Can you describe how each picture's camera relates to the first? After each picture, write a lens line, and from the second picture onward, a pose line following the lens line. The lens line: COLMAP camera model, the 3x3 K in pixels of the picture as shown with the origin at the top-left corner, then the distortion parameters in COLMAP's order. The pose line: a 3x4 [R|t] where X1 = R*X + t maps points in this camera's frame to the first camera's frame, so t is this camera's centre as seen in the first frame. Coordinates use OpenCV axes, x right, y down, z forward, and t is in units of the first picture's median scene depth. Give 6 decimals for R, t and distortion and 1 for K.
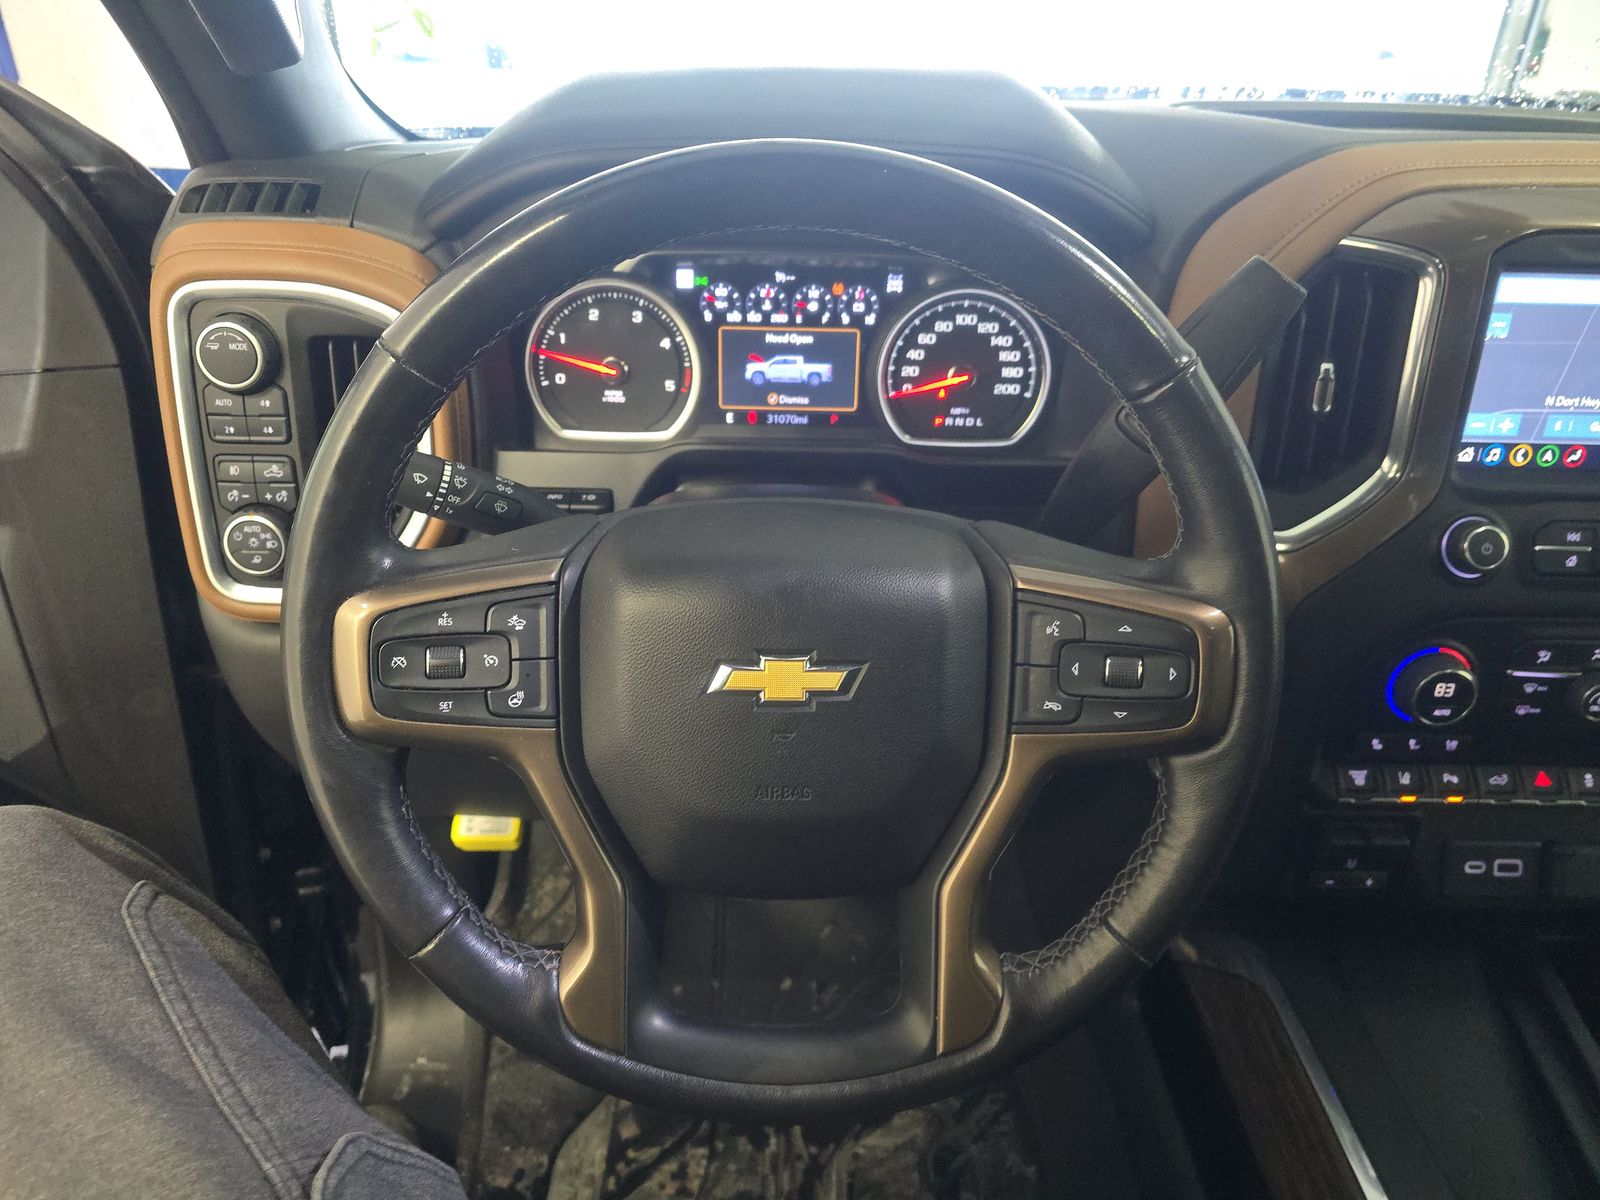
lens RADIAL K [[1065.3, 0, 800.0], [0, 1065.3, 600.0], [0, 0, 1]] dist [0.024326, -0.030090]
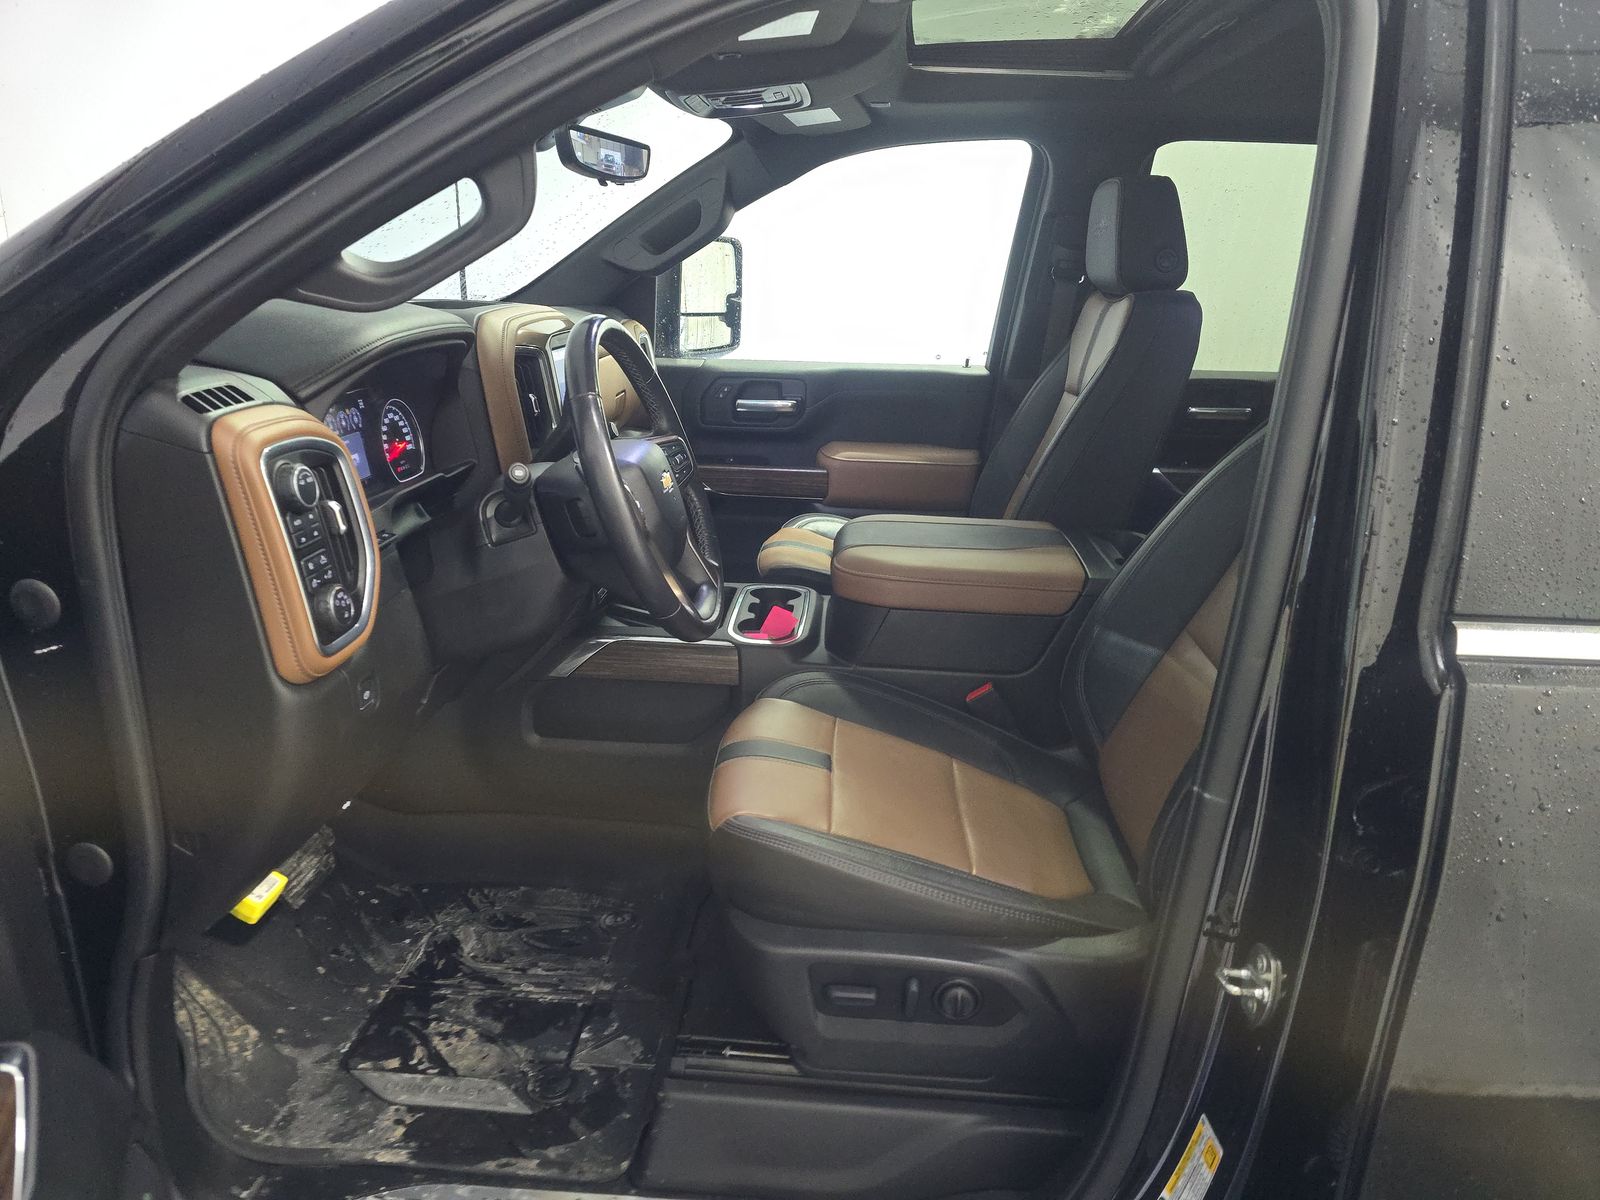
lens RADIAL K [[1065.3, 0, 800.0], [0, 1065.3, 600.0], [0, 0, 1]] dist [0.024326, -0.030090]
pose [[0.067487, -0.320637, 0.944795, -1.684355], [0.449029, 0.855391, 0.258222, -0.143889], [-0.890965, 0.406814, 0.201703, 0.097167]]
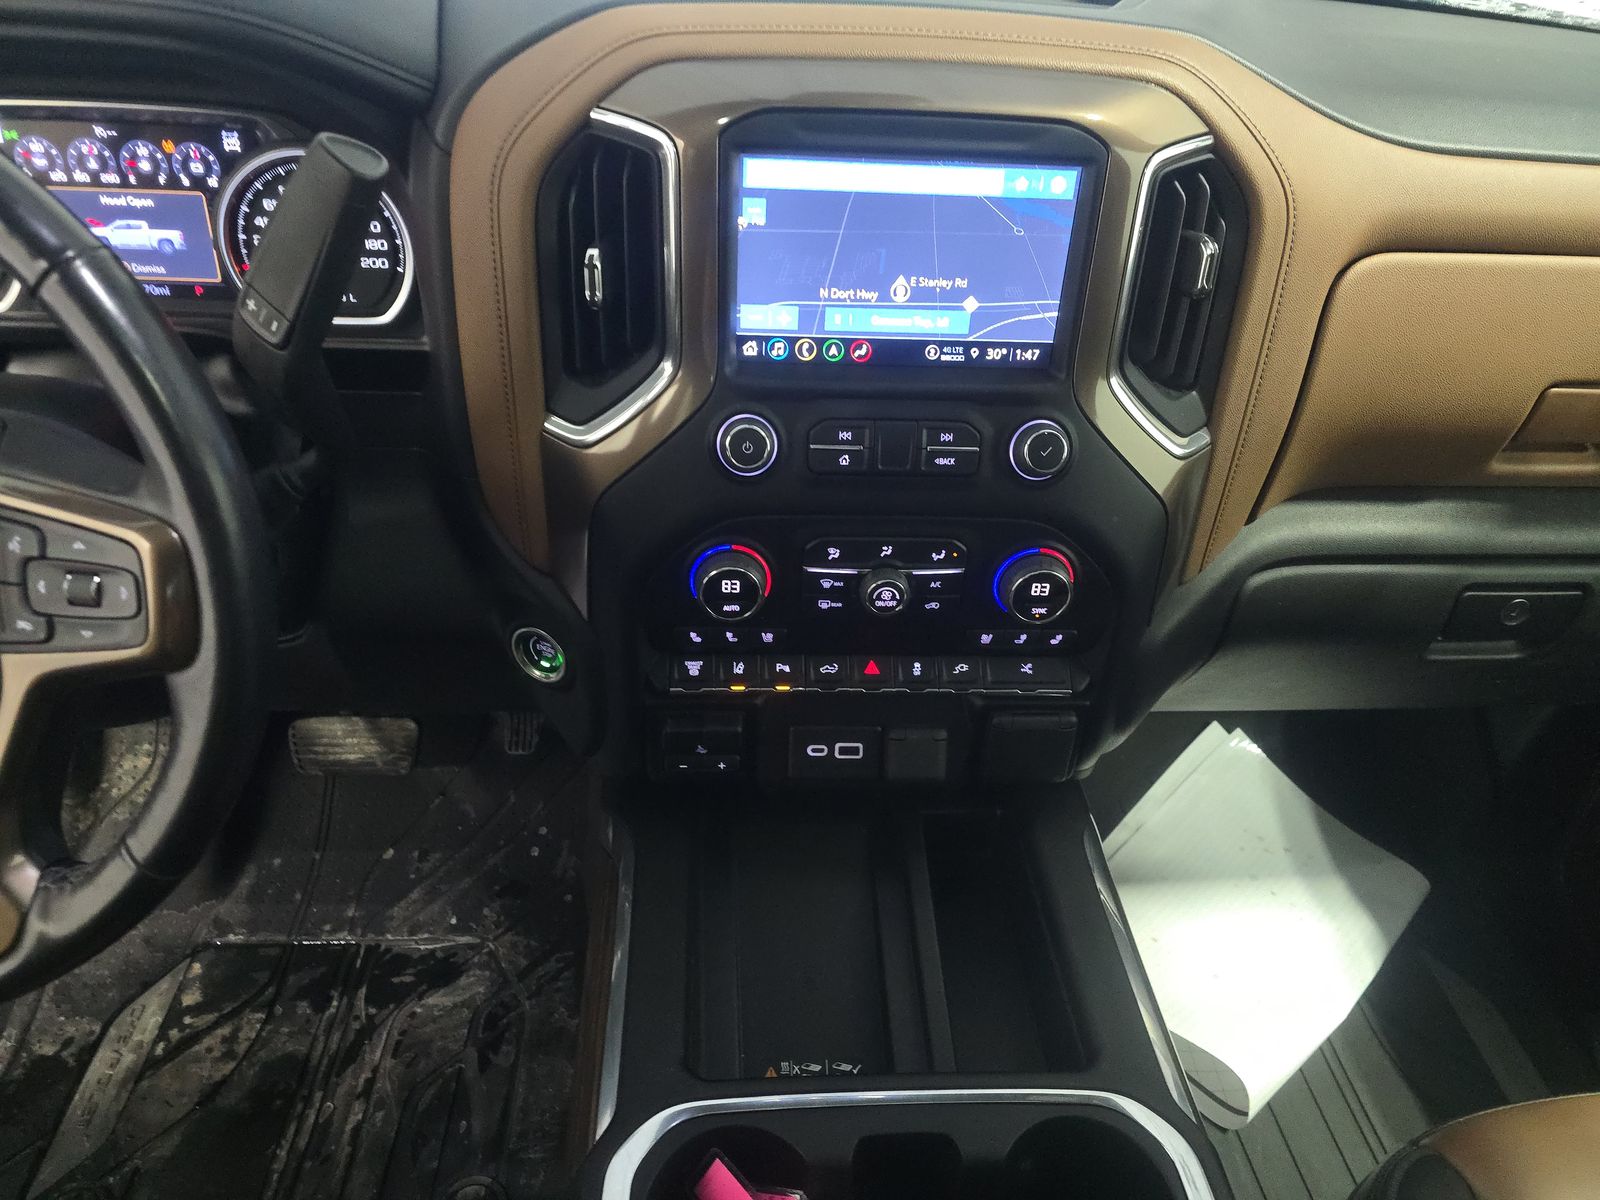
lens RADIAL K [[1063.3, 0, 800.0], [0, 1063.3, 600.0], [0, 0, 1]] dist [0.058460, -0.053290]
pose [[0.998216, -0.003873, 0.059588, 0.516433], [-0.004334, 0.990563, 0.136993, -0.034908], [-0.059556, -0.137007, 0.988778, -0.002389]]
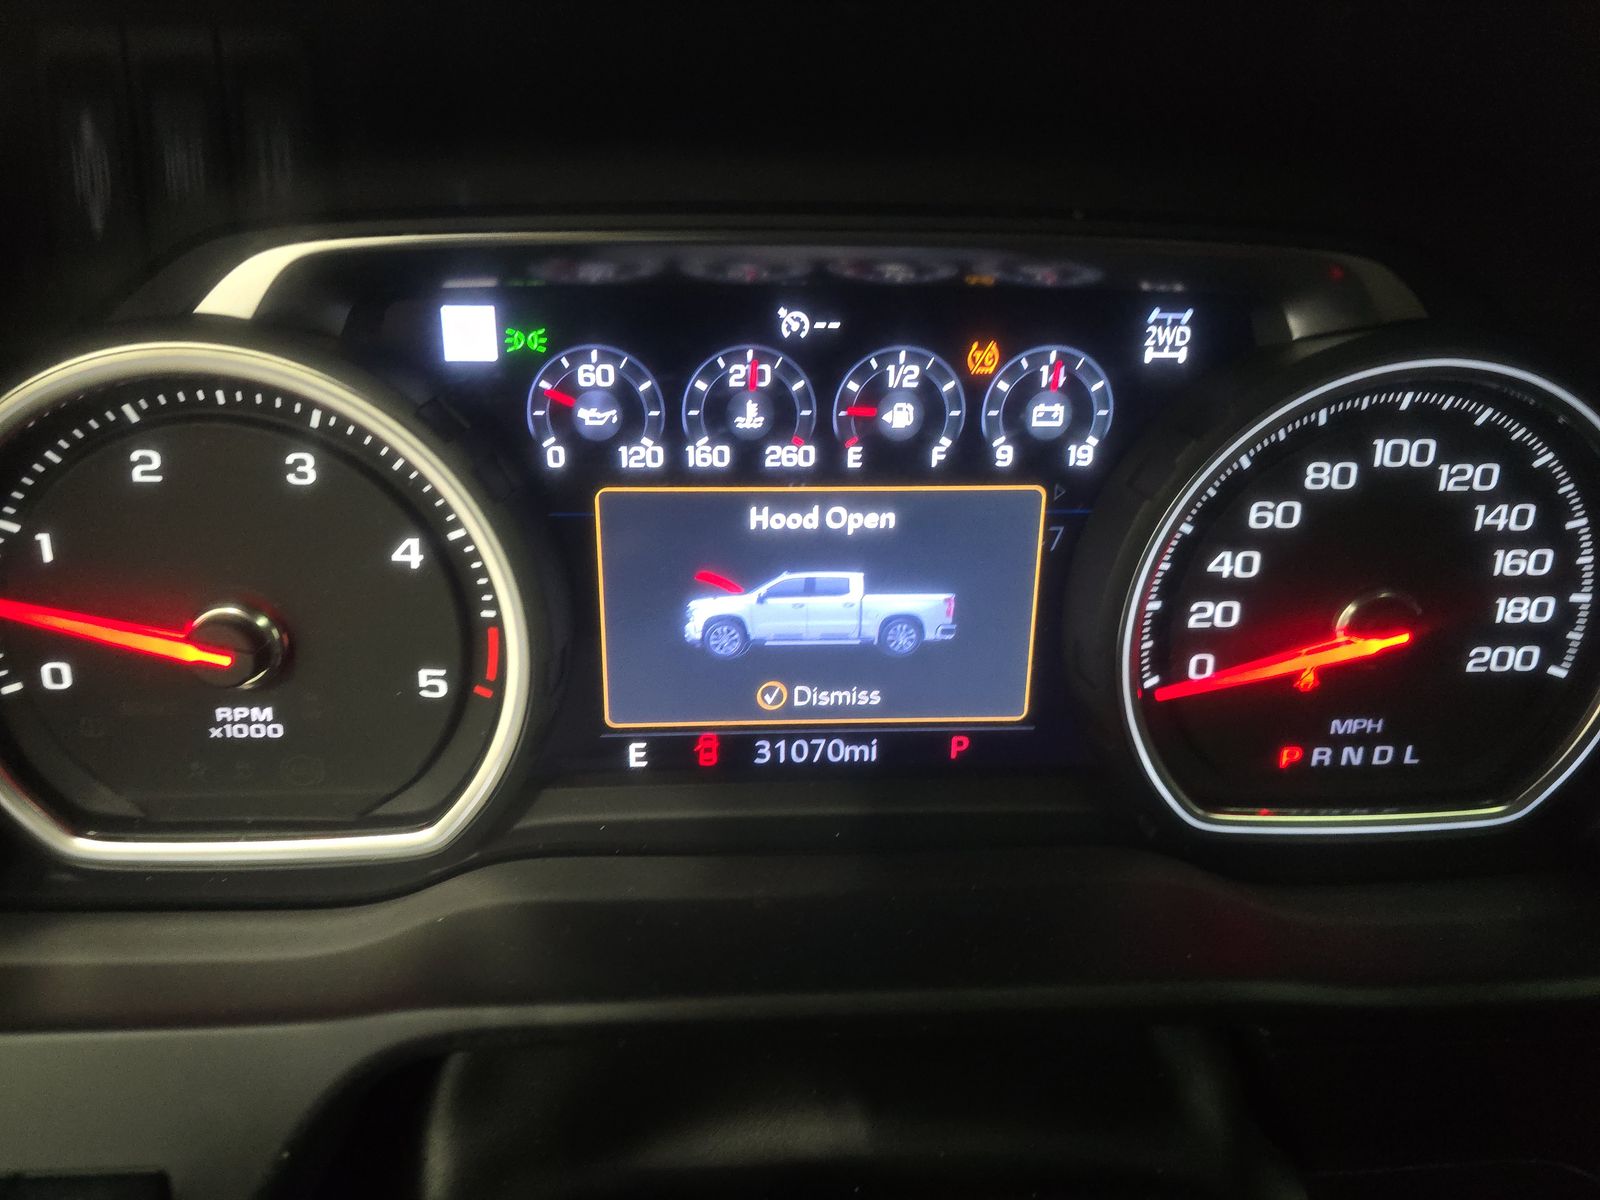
lens RADIAL K [[1088.7, 0, 800.0], [0, 1088.7, 600.0], [0, 0, 1]] dist [0.035310, -0.098717]
pose [[0.998544, -0.026990, 0.046705, -0.032406], [0.027992, 0.999389, -0.020932, -0.216504], [-0.046111, 0.022209, 0.998689, 0.690162]]
